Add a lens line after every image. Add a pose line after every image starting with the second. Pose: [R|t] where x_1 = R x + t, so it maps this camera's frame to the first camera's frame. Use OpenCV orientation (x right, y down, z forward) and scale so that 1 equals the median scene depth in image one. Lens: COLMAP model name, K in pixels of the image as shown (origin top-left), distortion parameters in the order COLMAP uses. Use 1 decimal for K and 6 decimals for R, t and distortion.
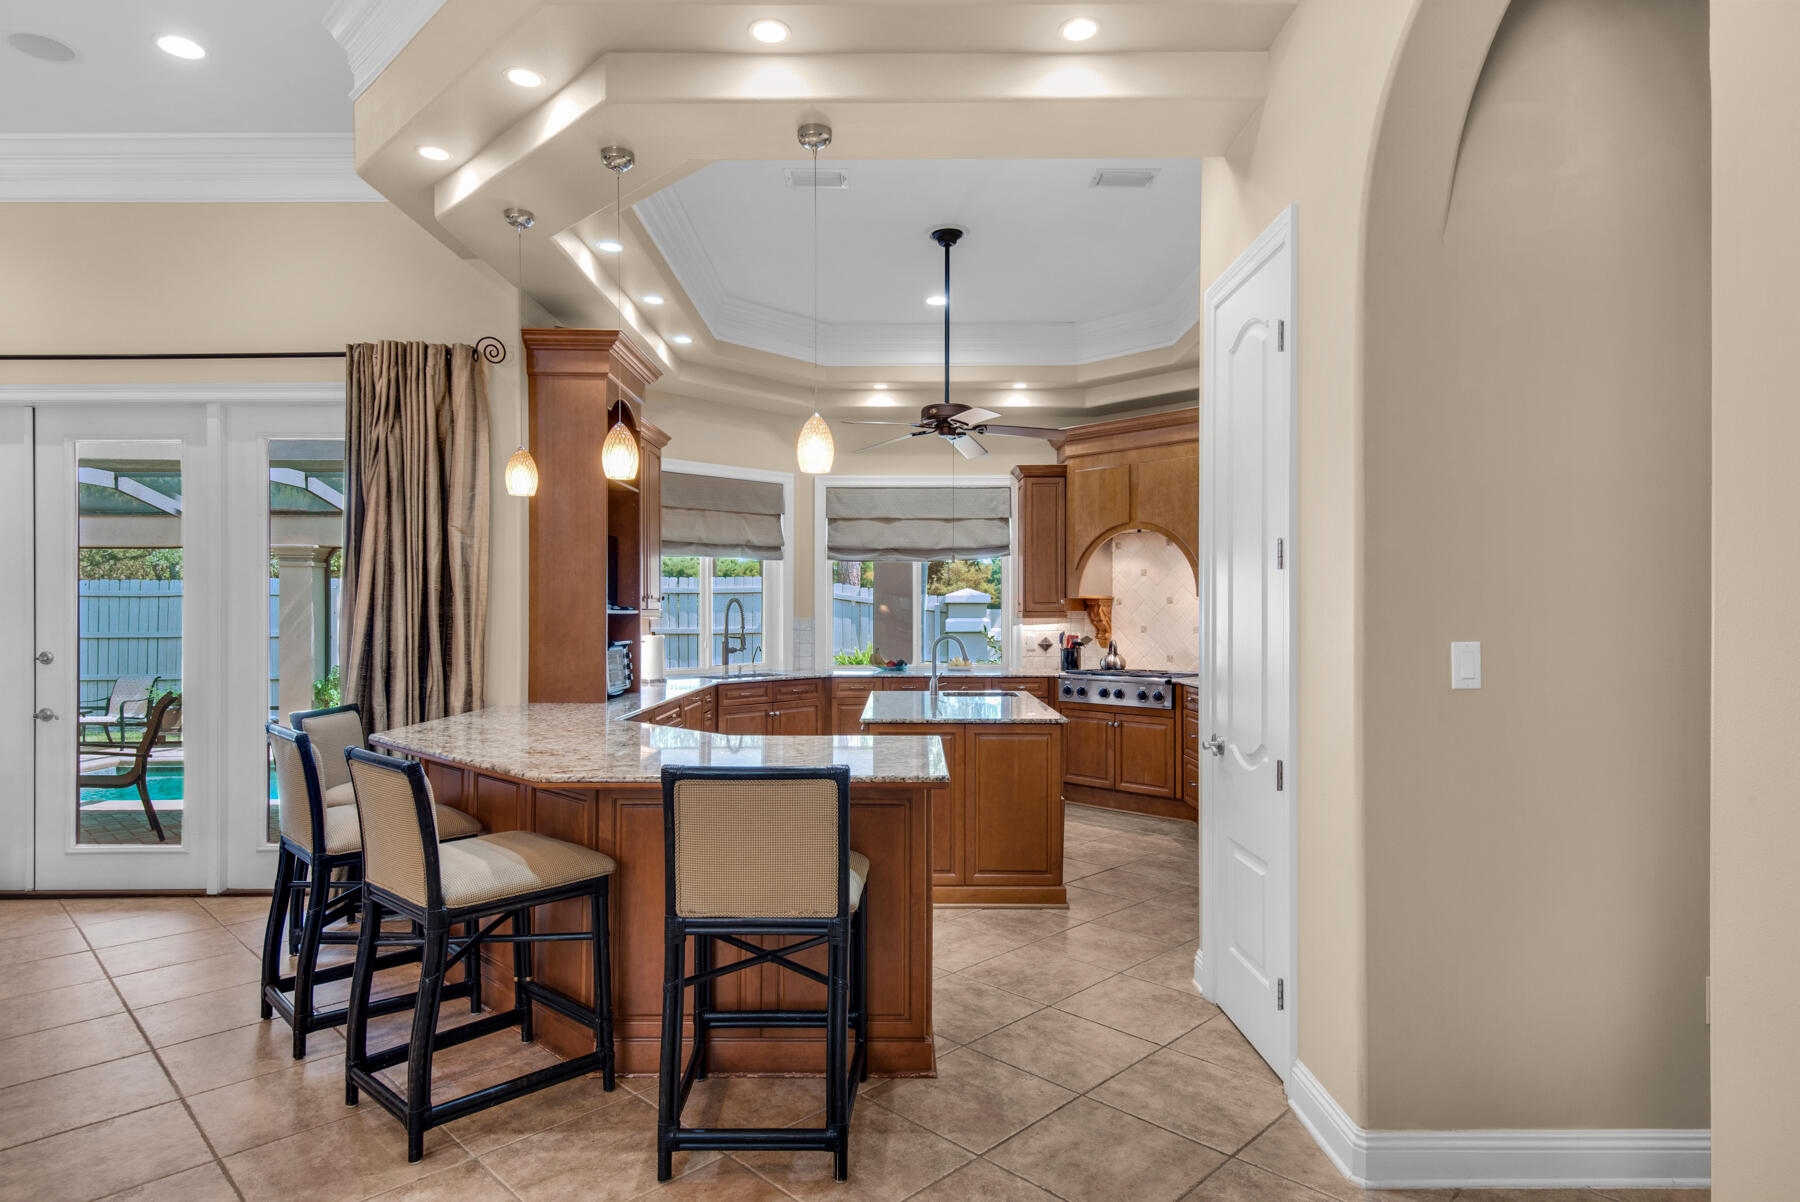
lens RADIAL K [[1000.1, 0, 892.5], [0, 1000.1, 615.0], [0, 0, 1]] dist [0.031425, -0.008377]
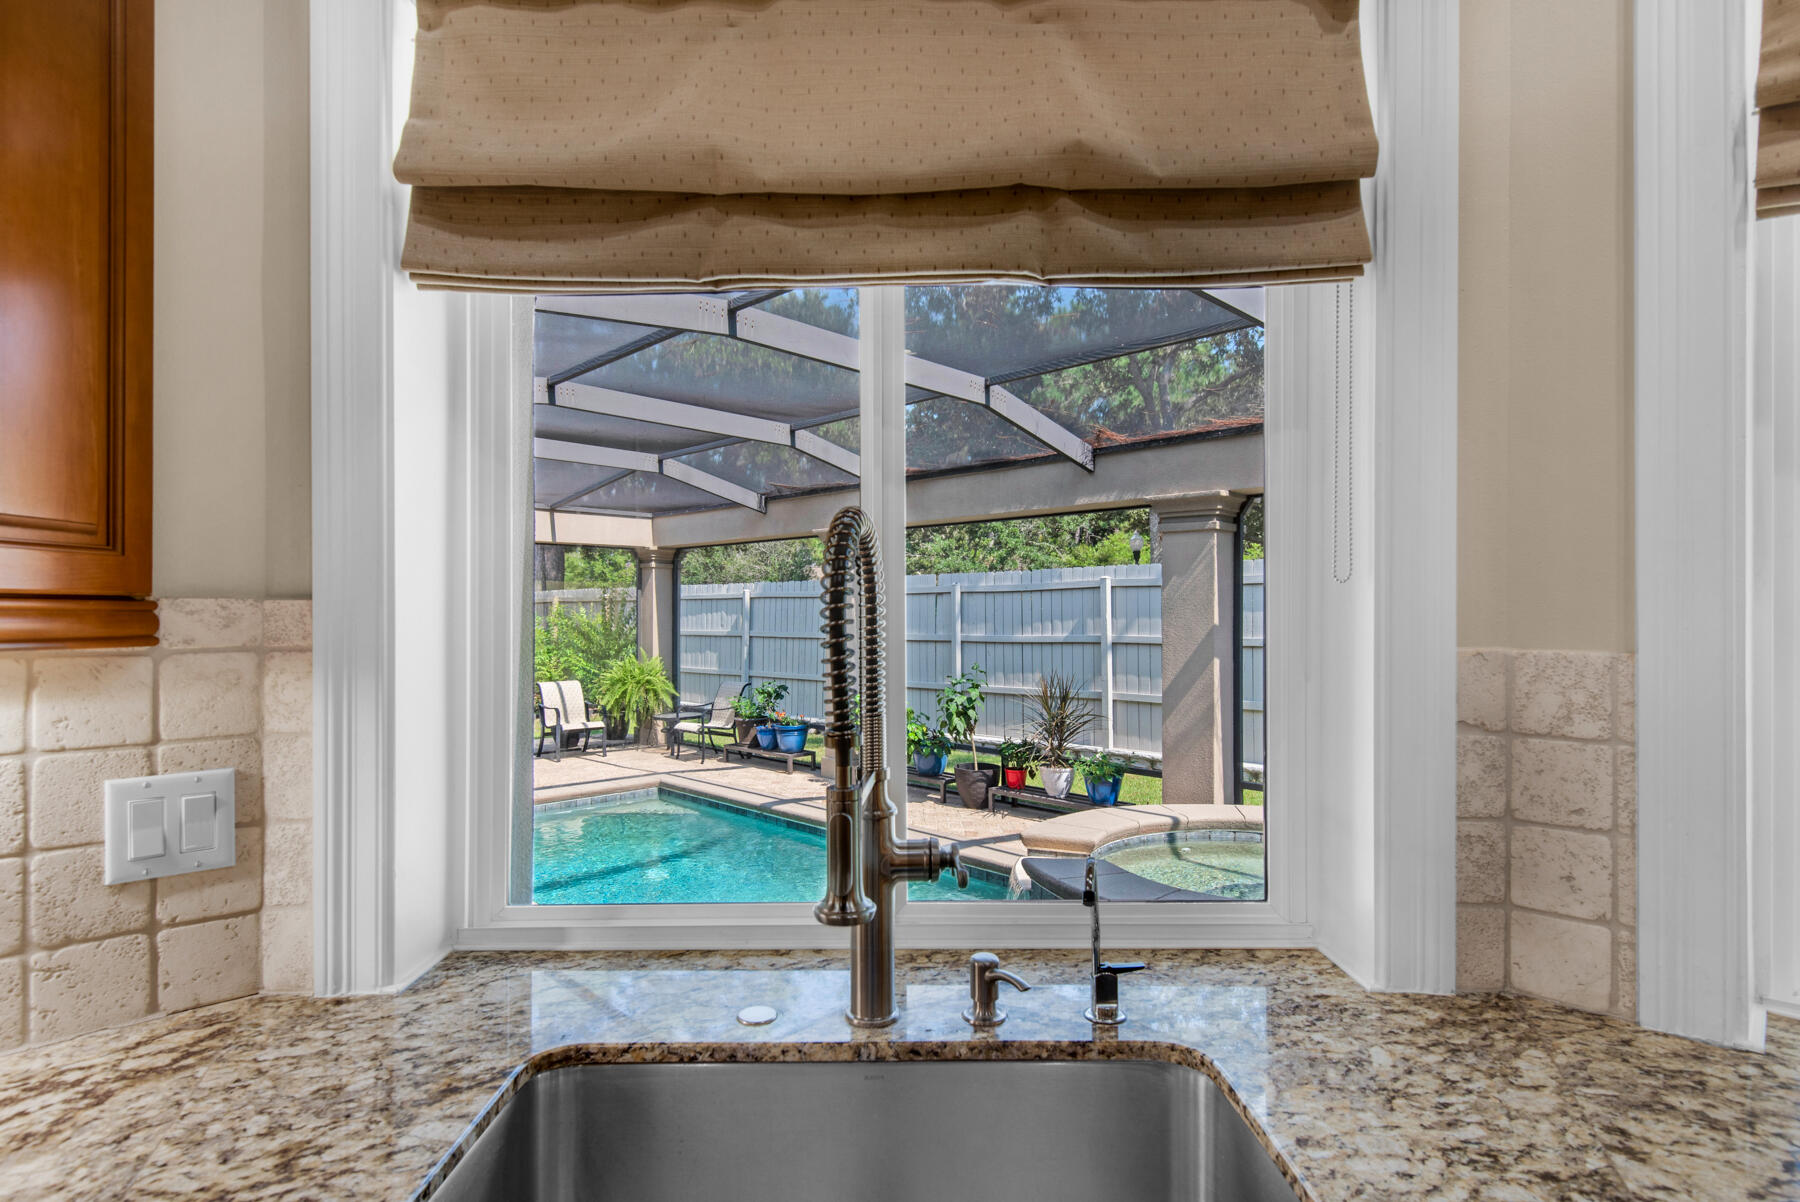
lens RADIAL K [[947.9, 0, 894.1], [0, 947.9, 615.1], [0, 0, 1]] dist [0.000745, -0.002735]
pose [[0.706177, 0.001979, -0.708033, -0.066686], [-0.001473, 0.999998, 0.001326, -0.002434], [0.708034, 0.000107, 0.706179, 0.967942]]
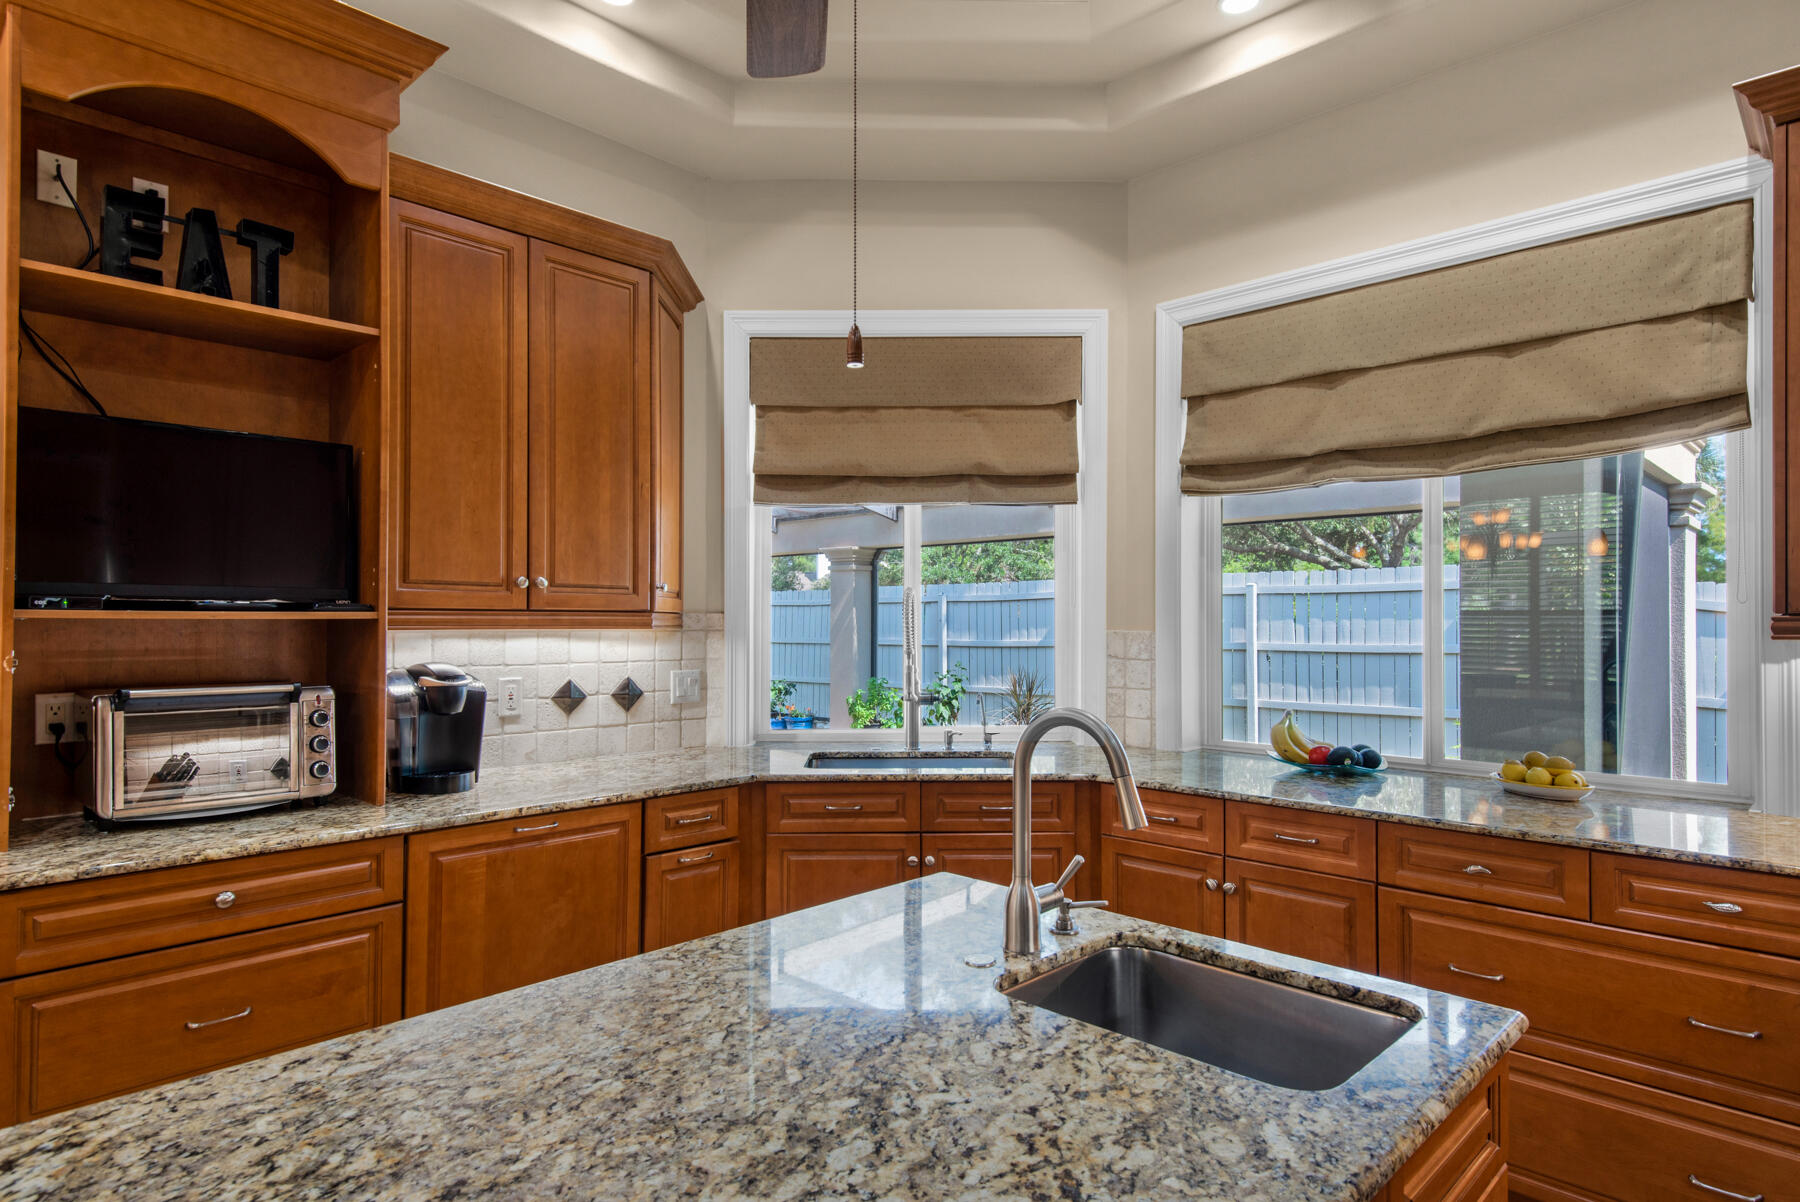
lens RADIAL K [[1000.1, 0, 893.8], [0, 1000.1, 611.0], [0, 0, 1]] dist [0.031425, -0.008377]
pose [[0.717151, -0.005593, -0.696895, 0.169177], [-0.002866, 0.999936, -0.010973, -0.000684], [0.696912, 0.009867, 0.717089, 0.702968]]
